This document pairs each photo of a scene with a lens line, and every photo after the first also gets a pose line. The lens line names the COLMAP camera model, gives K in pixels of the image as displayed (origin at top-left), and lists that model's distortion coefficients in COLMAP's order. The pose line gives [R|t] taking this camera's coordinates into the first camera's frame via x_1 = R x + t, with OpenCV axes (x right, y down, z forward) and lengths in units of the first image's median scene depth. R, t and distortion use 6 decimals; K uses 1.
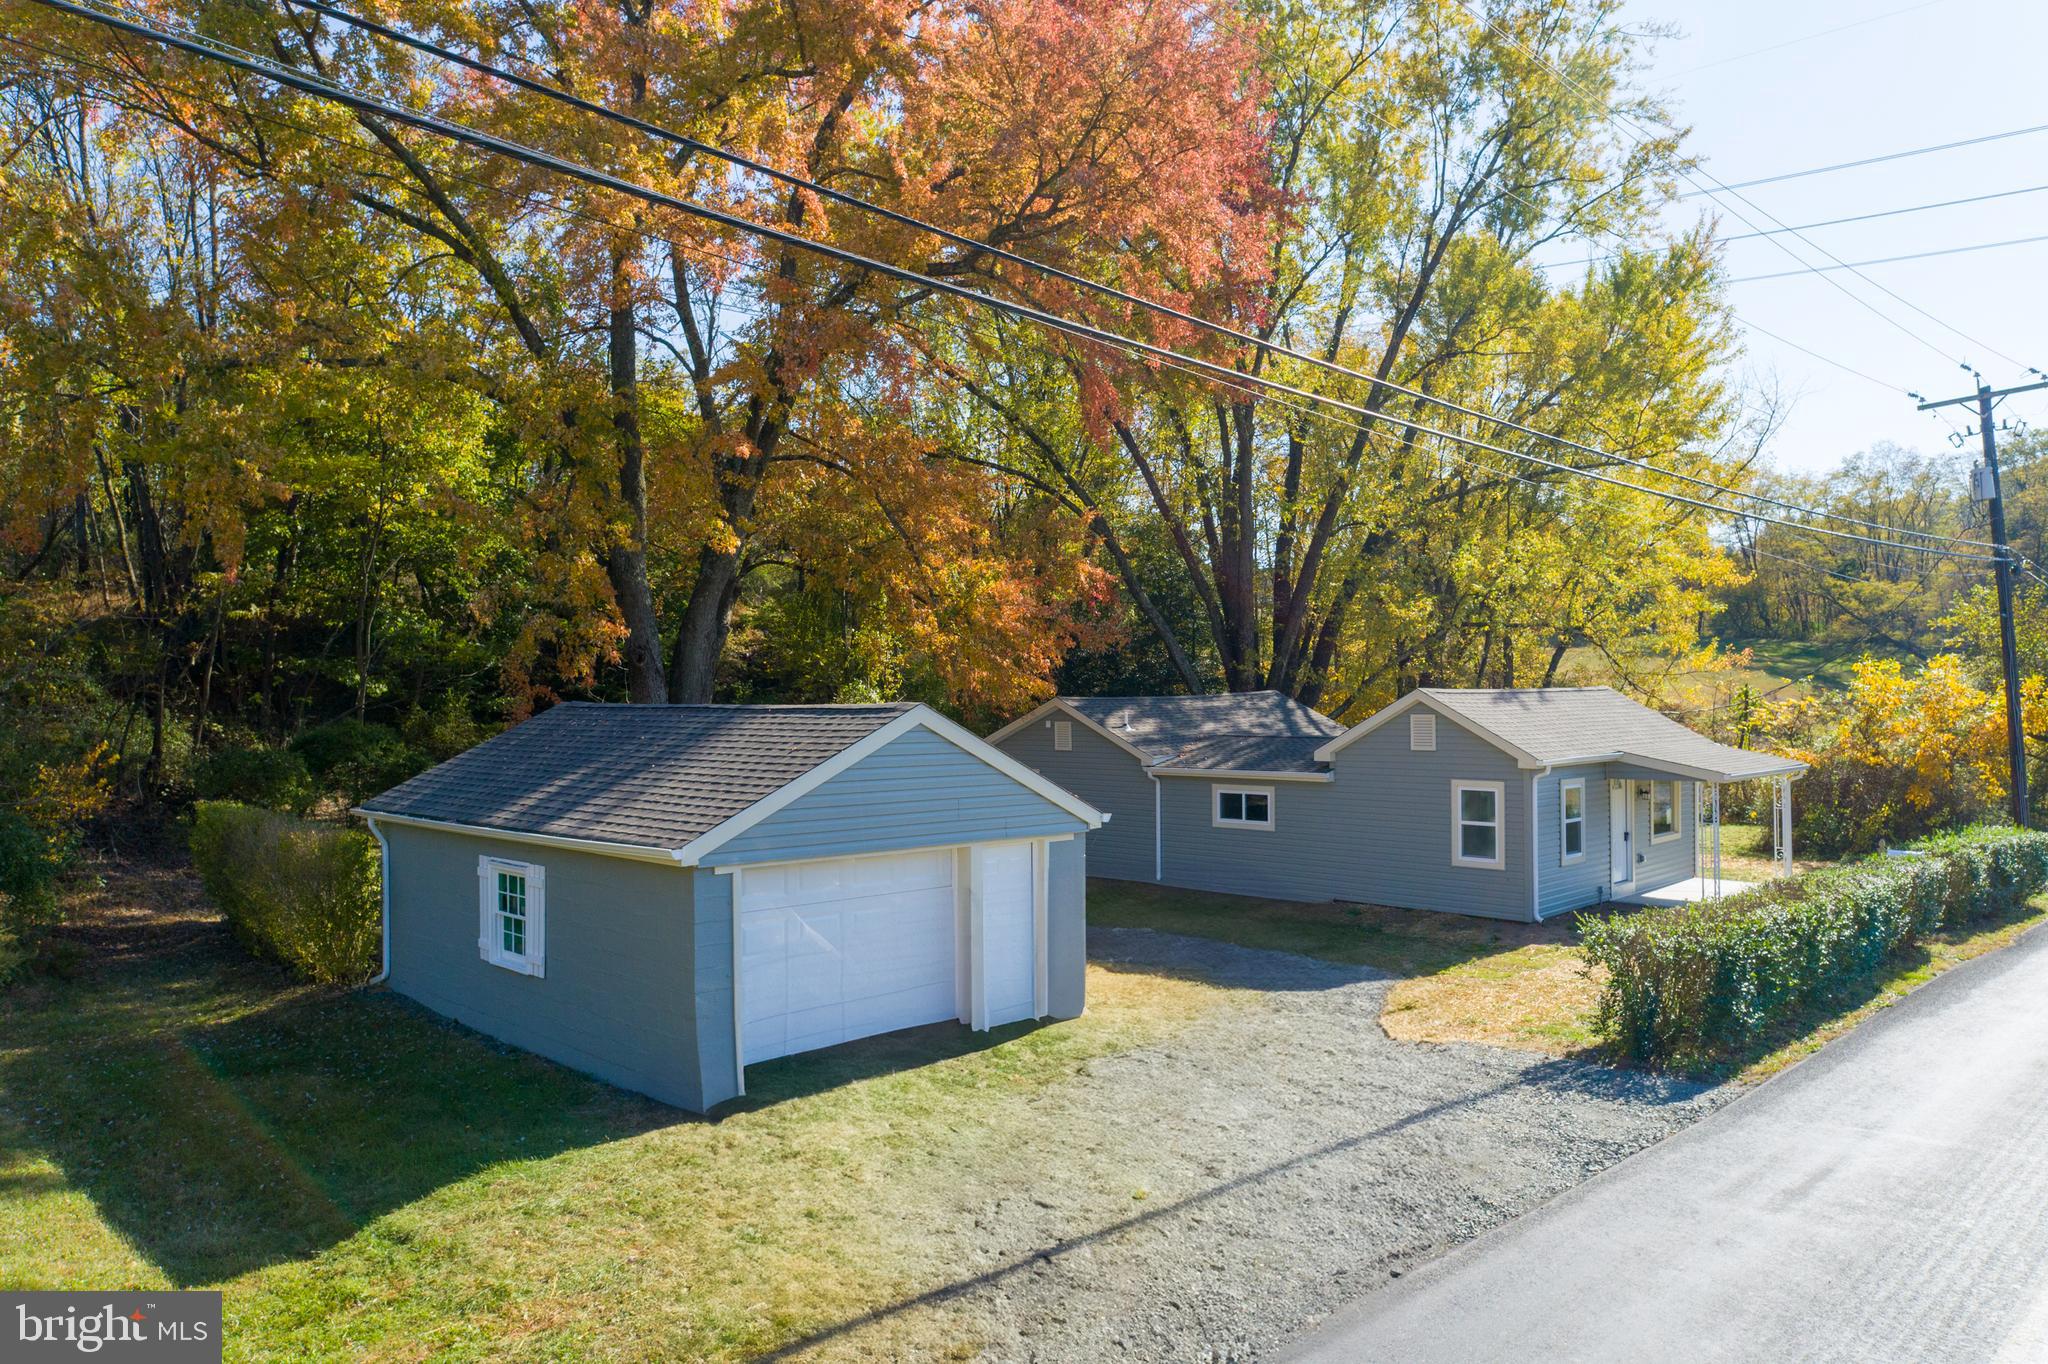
lens RADIAL K [[1444.4, 0, 1024.0], [0, 1444.4, 682.0], [0, 0, 1]] dist [-0.008584, 0.018714]
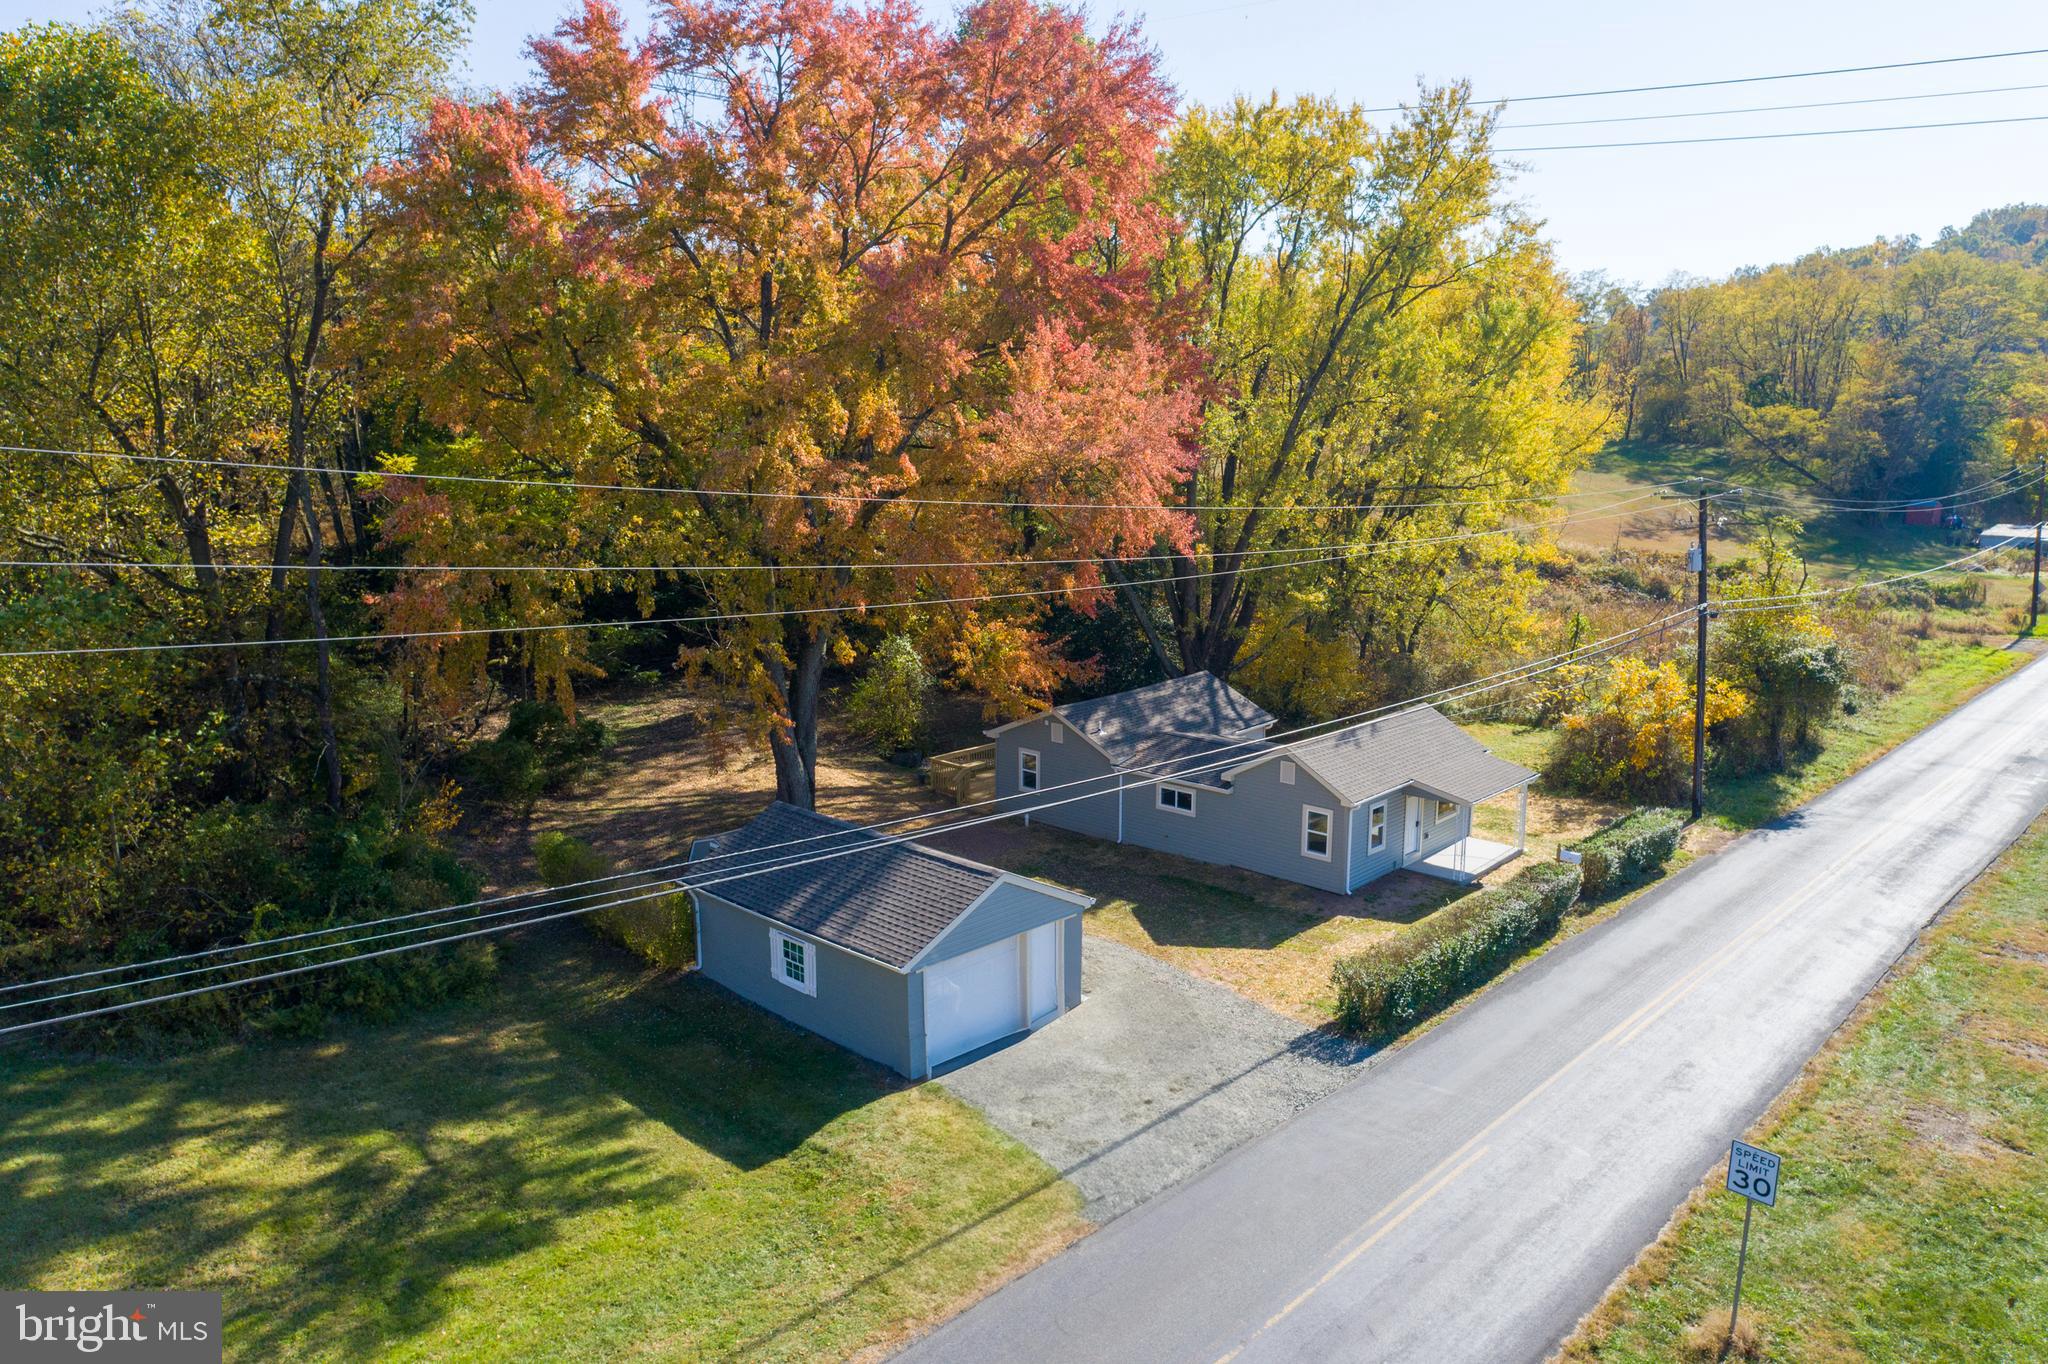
lens RADIAL K [[1437.3, 0, 1026.8], [0, 1437.3, 717.2], [0, 0, 1]] dist [-0.001405, -0.000876]
pose [[0.999609, -0.001079, 0.027929, -0.049210], [-0.004799, 0.977787, 0.209544, -0.318638], [-0.027535, -0.209596, 0.977400, -0.473400]]
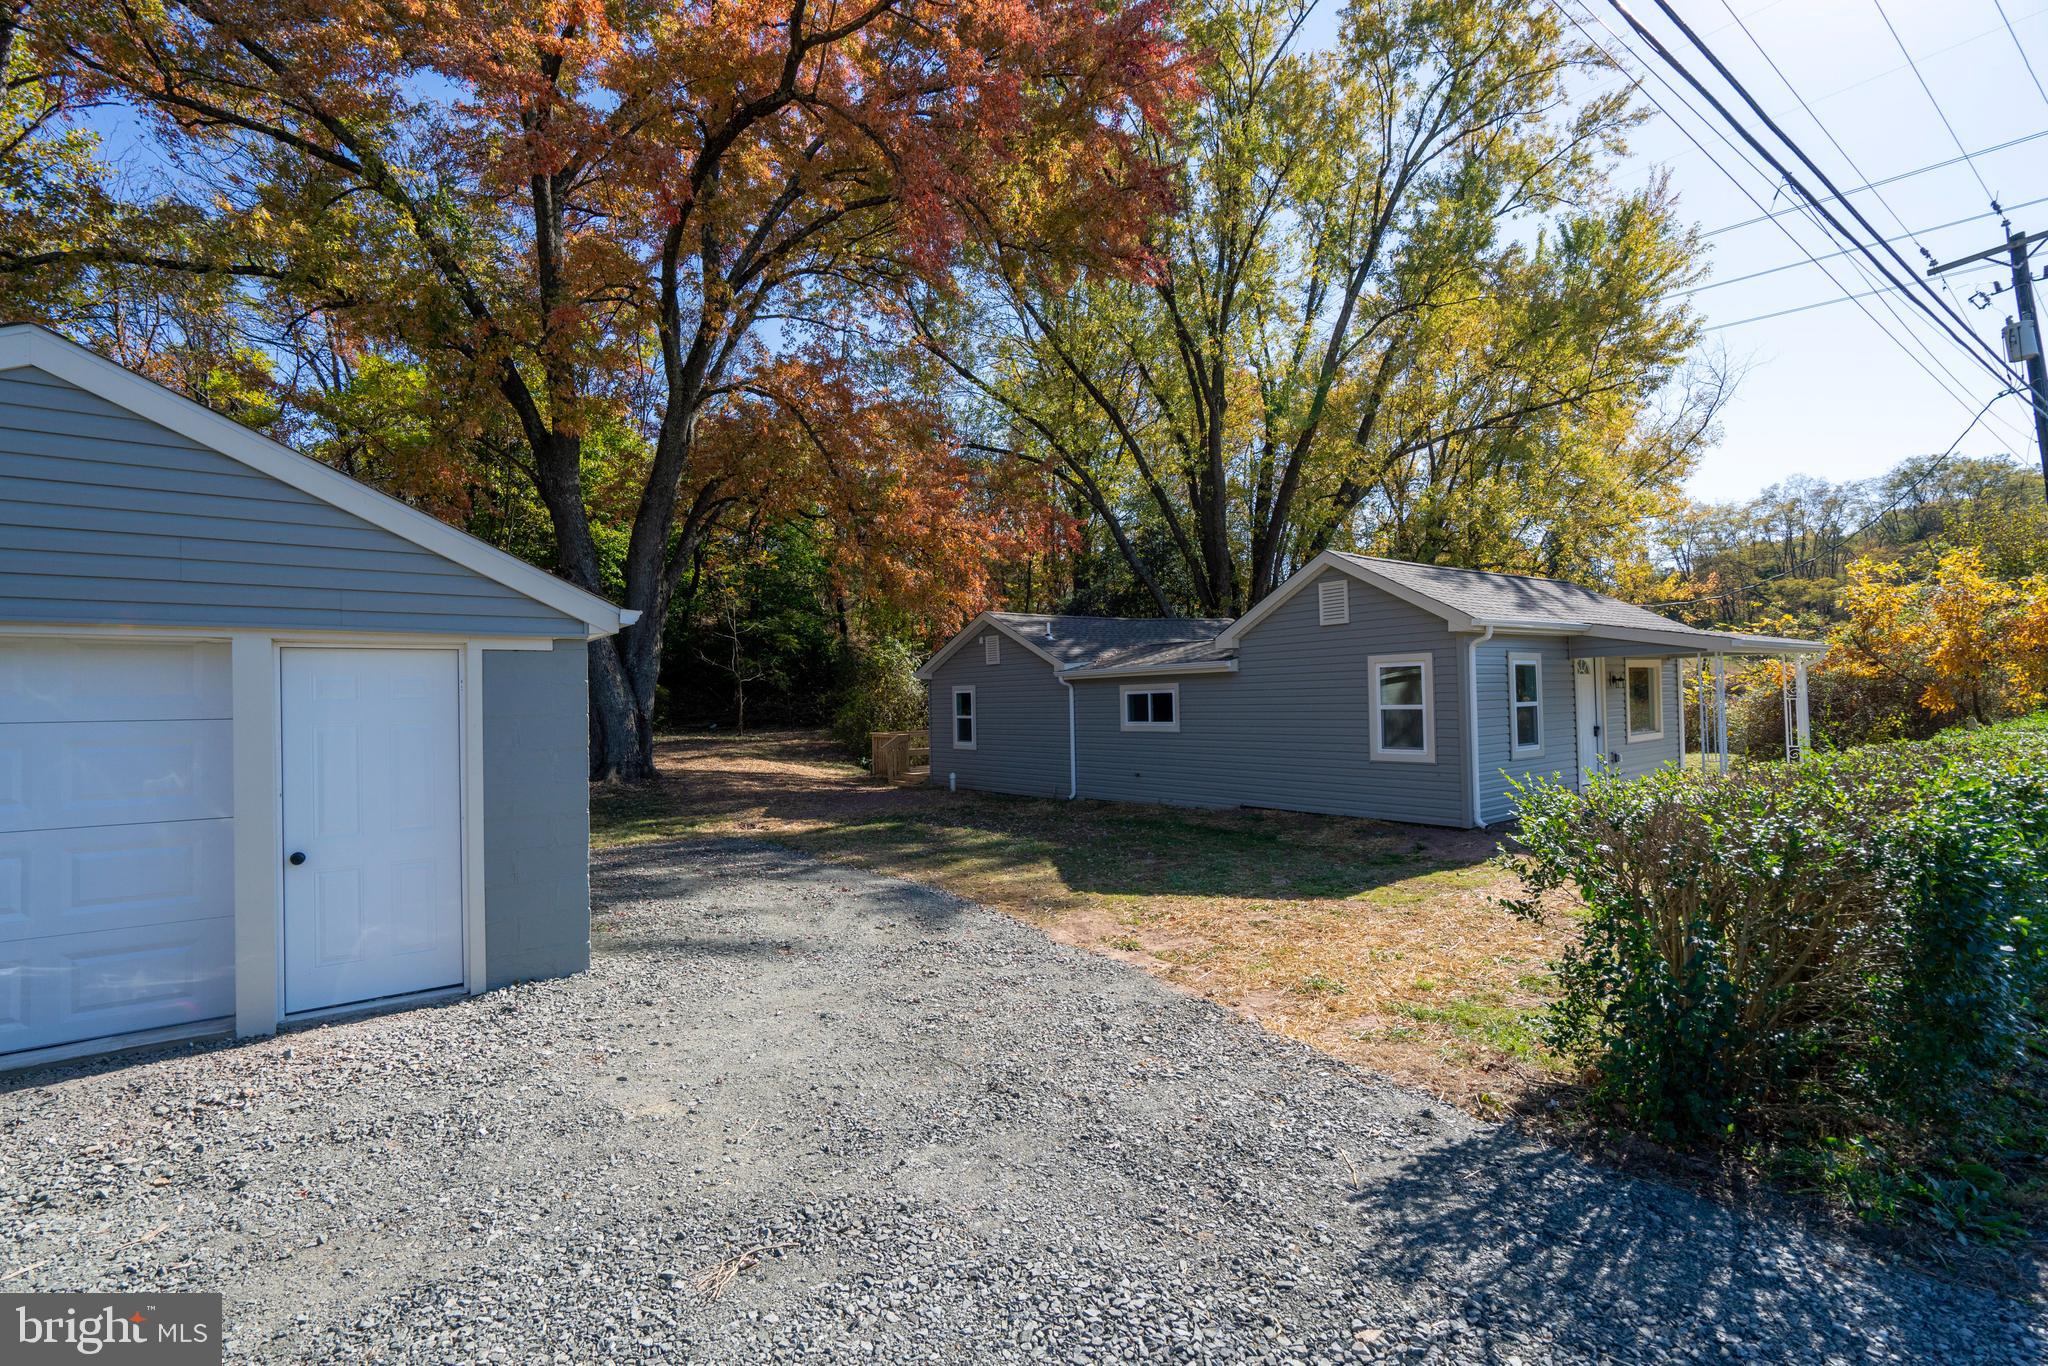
lens RADIAL K [[956.3, 0, 1006.1], [0, 956.3, 674.6], [0, 0, 1]] dist [-0.005771, 0.002412]
pose [[0.988761, -0.018591, -0.148346, 0.152671], [0.016403, 0.999738, -0.015954, 0.073725], [0.148603, 0.013341, 0.988807, 0.379941]]
